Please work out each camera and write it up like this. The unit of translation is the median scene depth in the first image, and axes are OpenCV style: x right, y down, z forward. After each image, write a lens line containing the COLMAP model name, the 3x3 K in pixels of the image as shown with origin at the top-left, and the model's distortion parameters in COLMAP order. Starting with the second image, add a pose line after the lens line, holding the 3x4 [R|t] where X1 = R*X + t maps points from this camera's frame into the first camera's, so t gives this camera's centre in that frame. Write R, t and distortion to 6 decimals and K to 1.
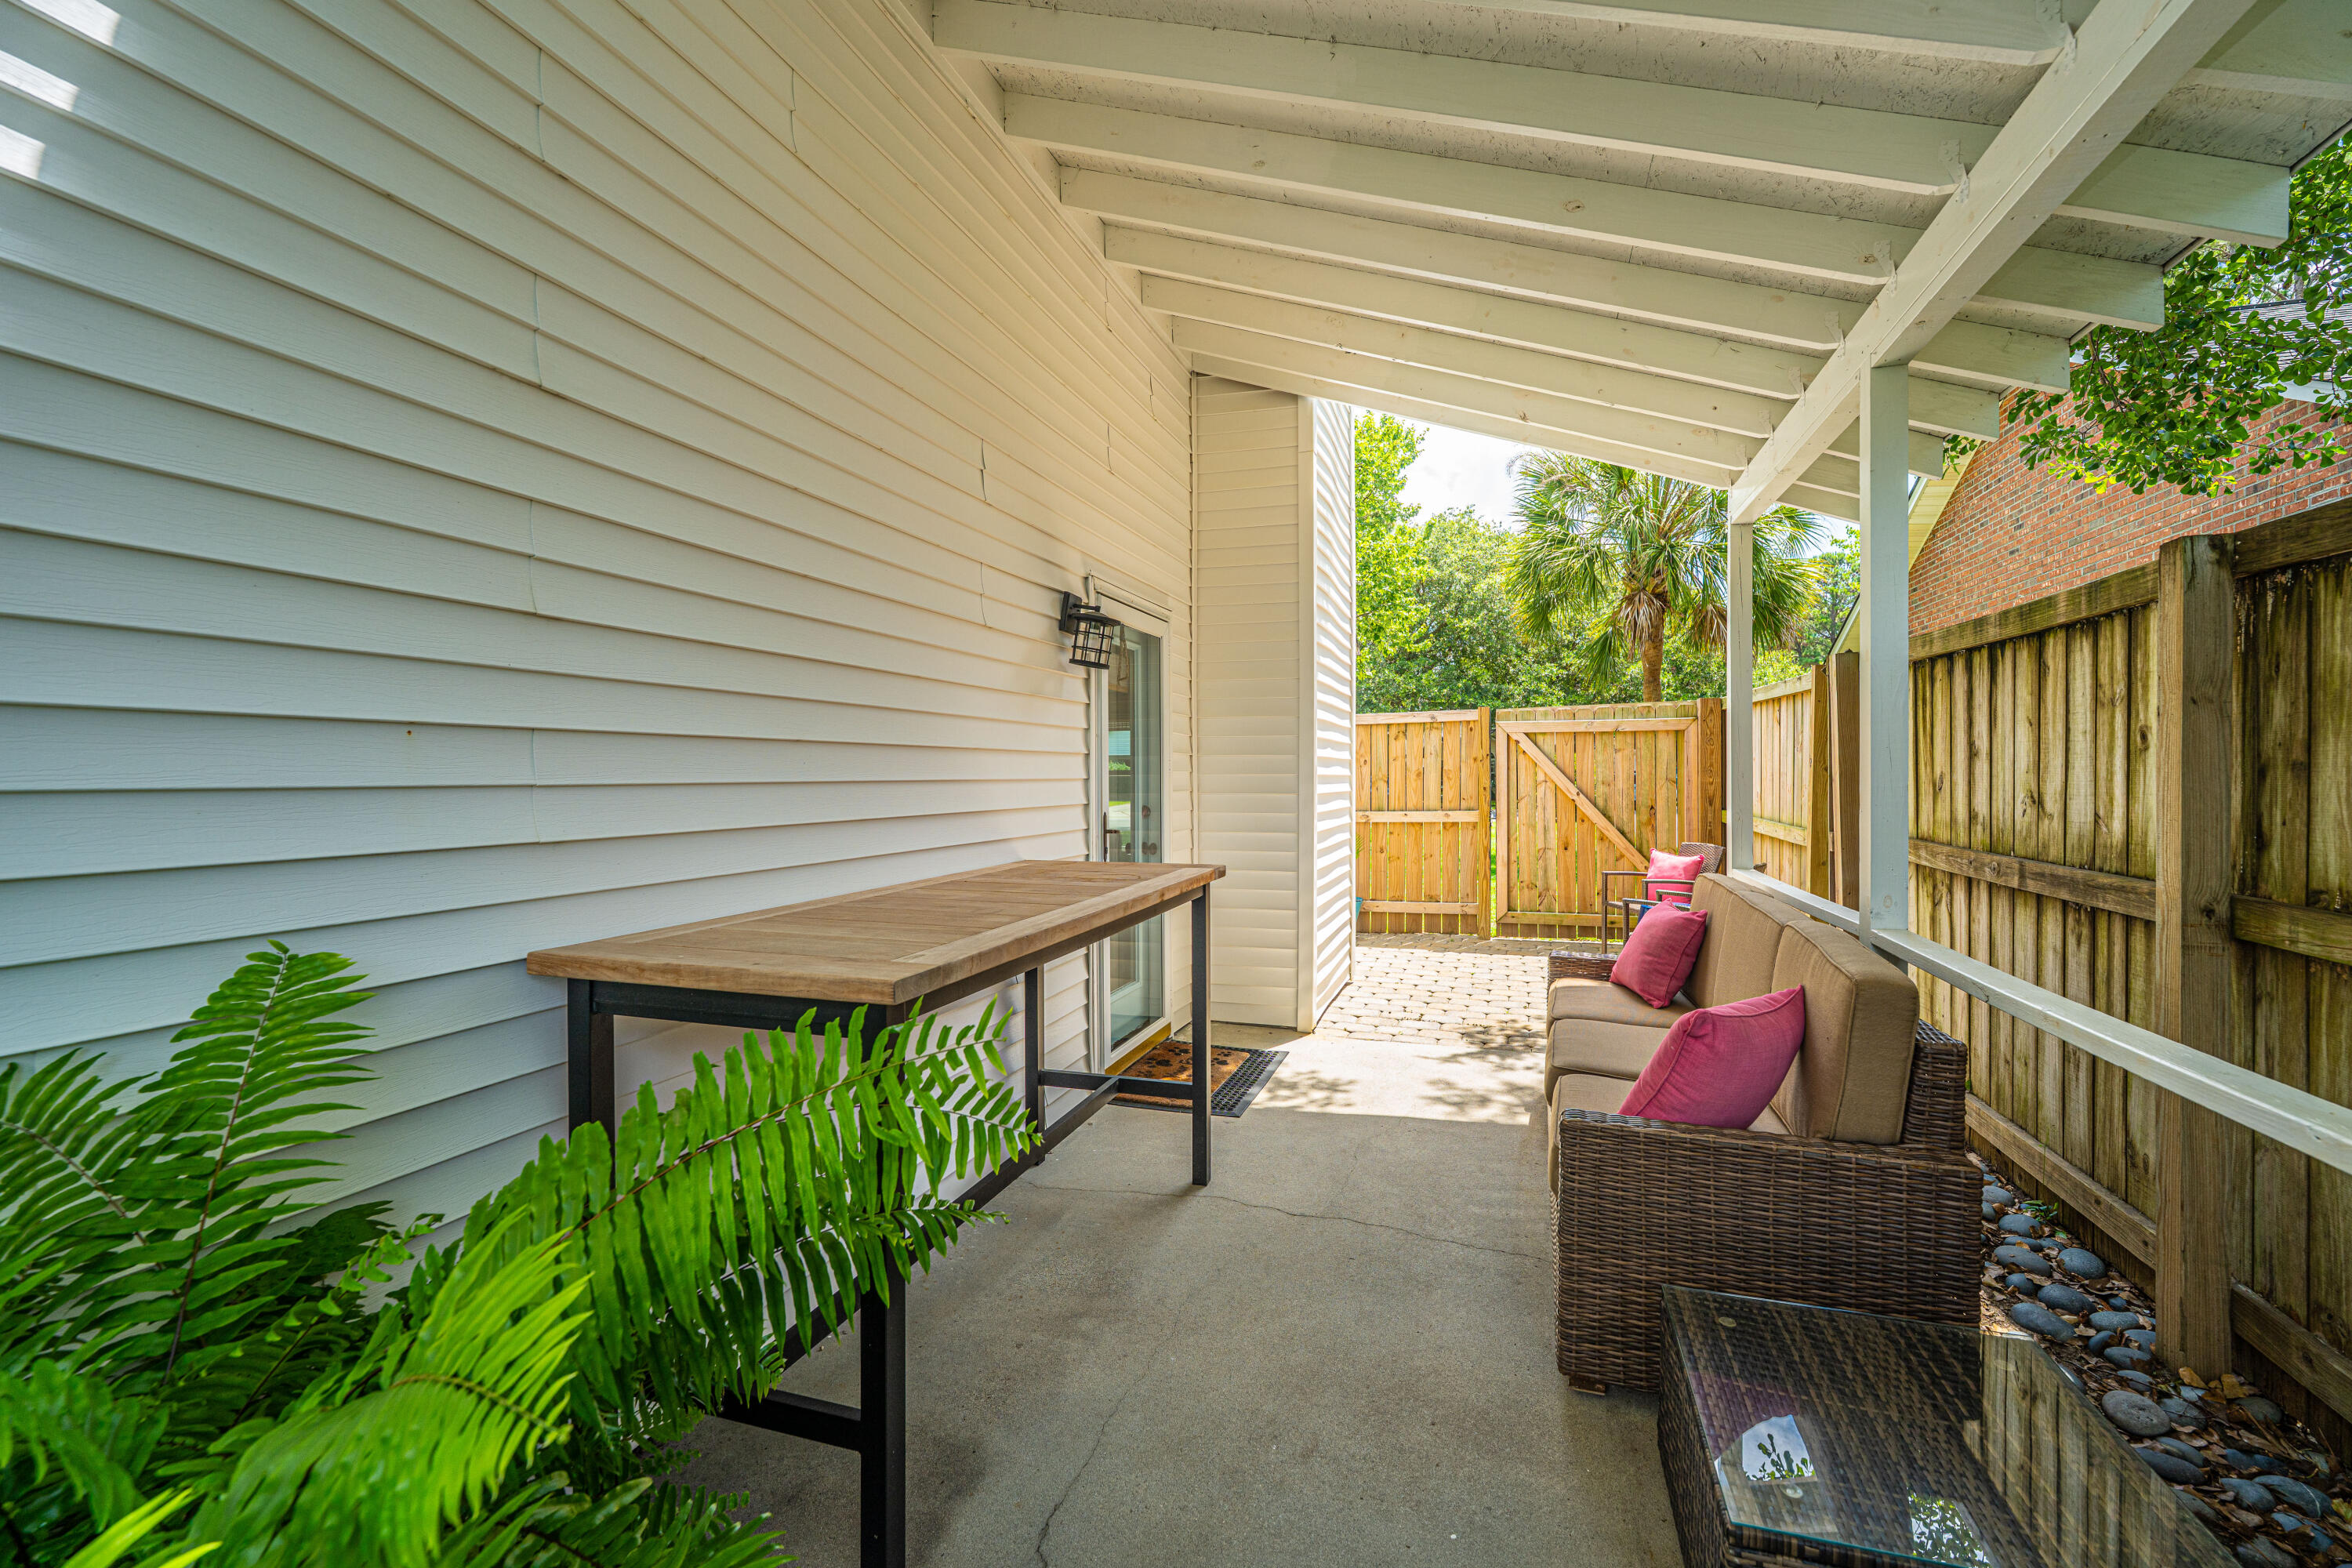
lens RADIAL K [[934.2, 0, 1263.6], [0, 934.2, 773.6], [0, 0, 1]] dist [-0.008130, 0.000445]
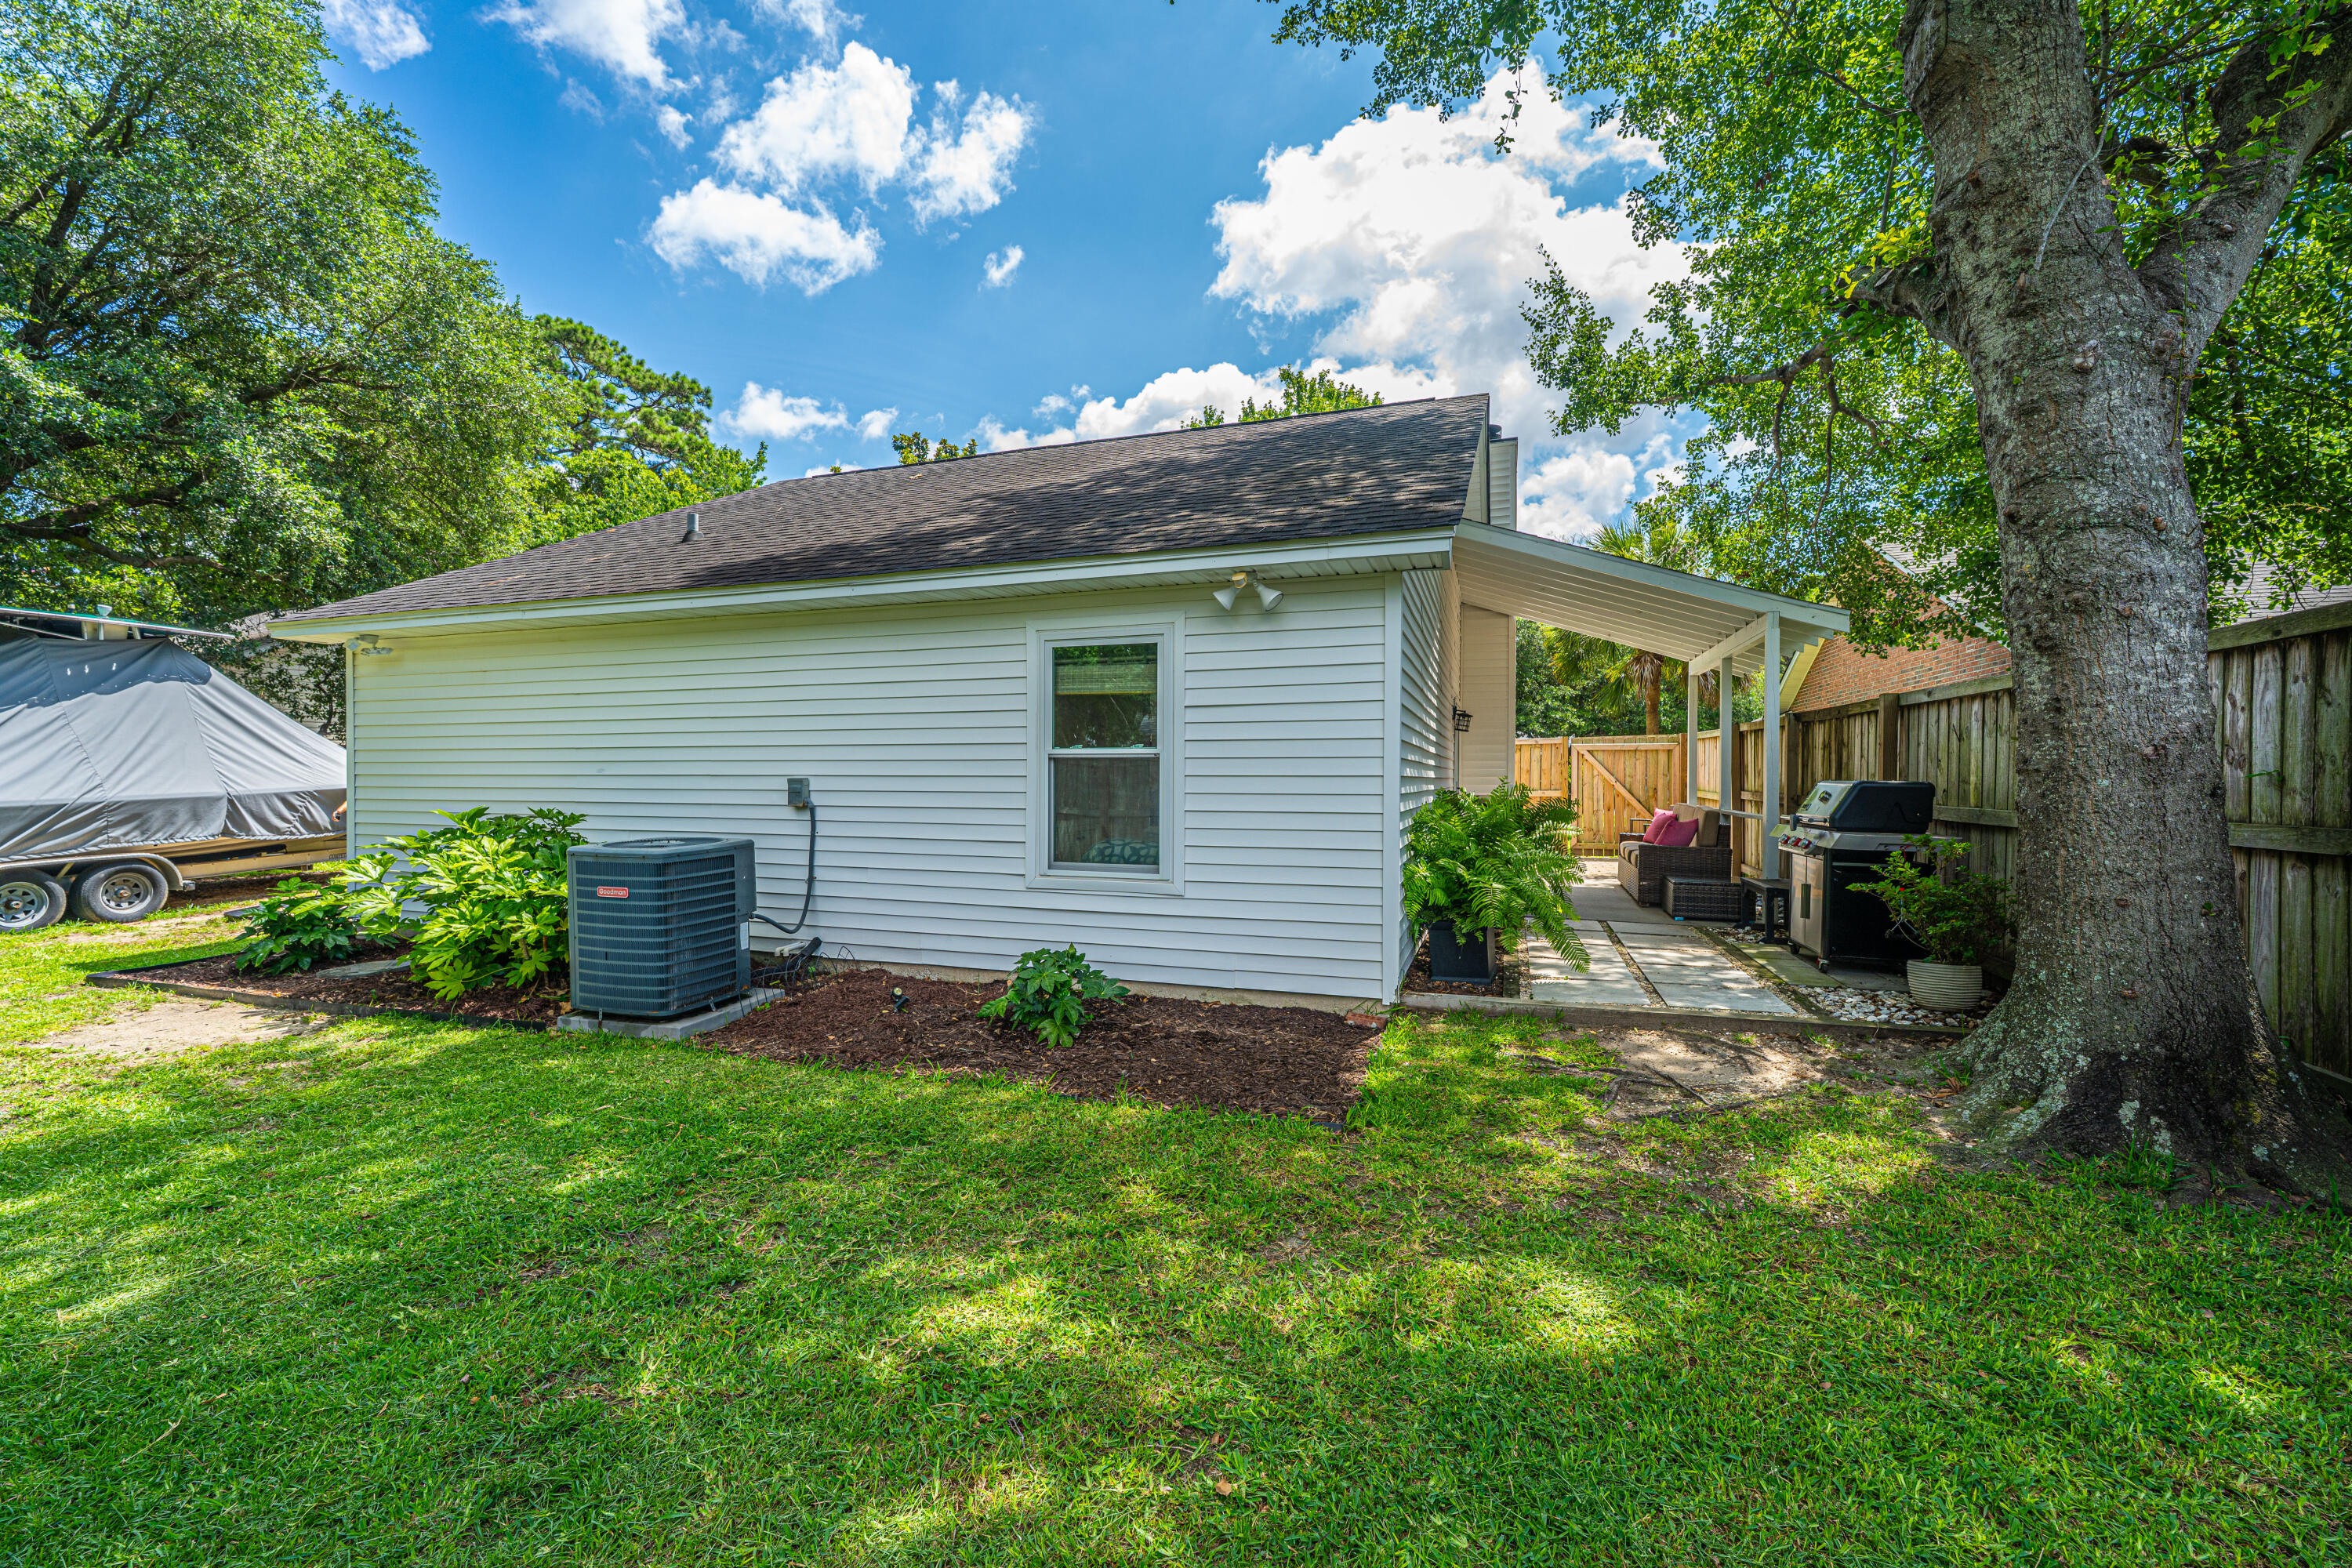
lens RADIAL K [[934.2, 0, 1162.3], [0, 934.2, 777.0], [0, 0, 1]] dist [-0.008130, 0.000445]
pose [[0.996443, 0.006987, -0.083983, -0.656139], [-0.006925, 0.999975, 0.001031, 0.025144], [0.083988, -0.000446, 0.996467, -1.510152]]
